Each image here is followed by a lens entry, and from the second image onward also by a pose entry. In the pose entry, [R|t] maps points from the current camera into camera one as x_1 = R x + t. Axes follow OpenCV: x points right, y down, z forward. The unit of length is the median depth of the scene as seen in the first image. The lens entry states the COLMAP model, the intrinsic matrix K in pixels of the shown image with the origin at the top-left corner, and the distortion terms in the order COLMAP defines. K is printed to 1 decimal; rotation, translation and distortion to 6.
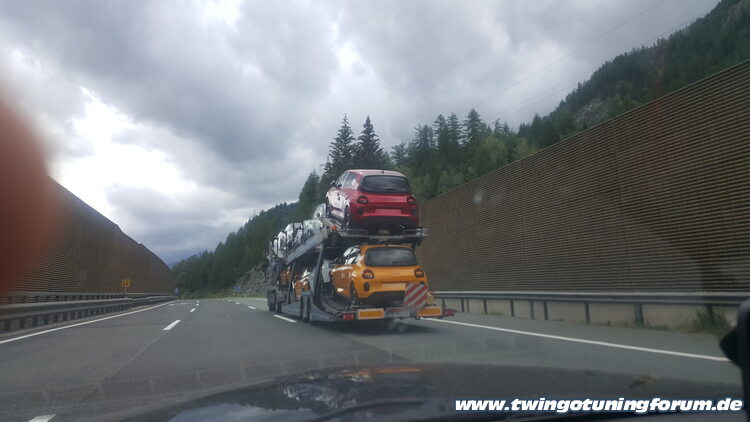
lens RADIAL K [[643.2, 0, 375.0], [0, 643.2, 211.0], [0, 0, 1]] dist [0.225386, -0.002706]
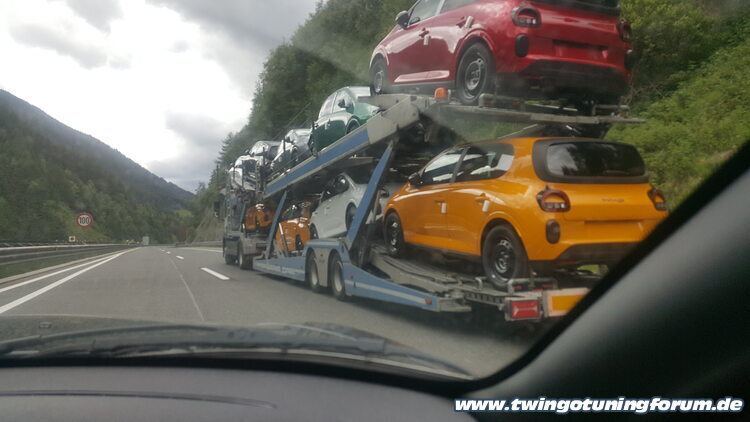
lens RADIAL K [[643.2, 0, 375.0], [0, 643.2, 211.0], [0, 0, 1]] dist [0.225386, -0.002706]
pose [[0.995006, 0.001186, 0.099805, -0.098690], [-0.009556, 0.996468, 0.083423, 0.043665], [-0.099354, -0.083960, 0.991504, 0.372447]]
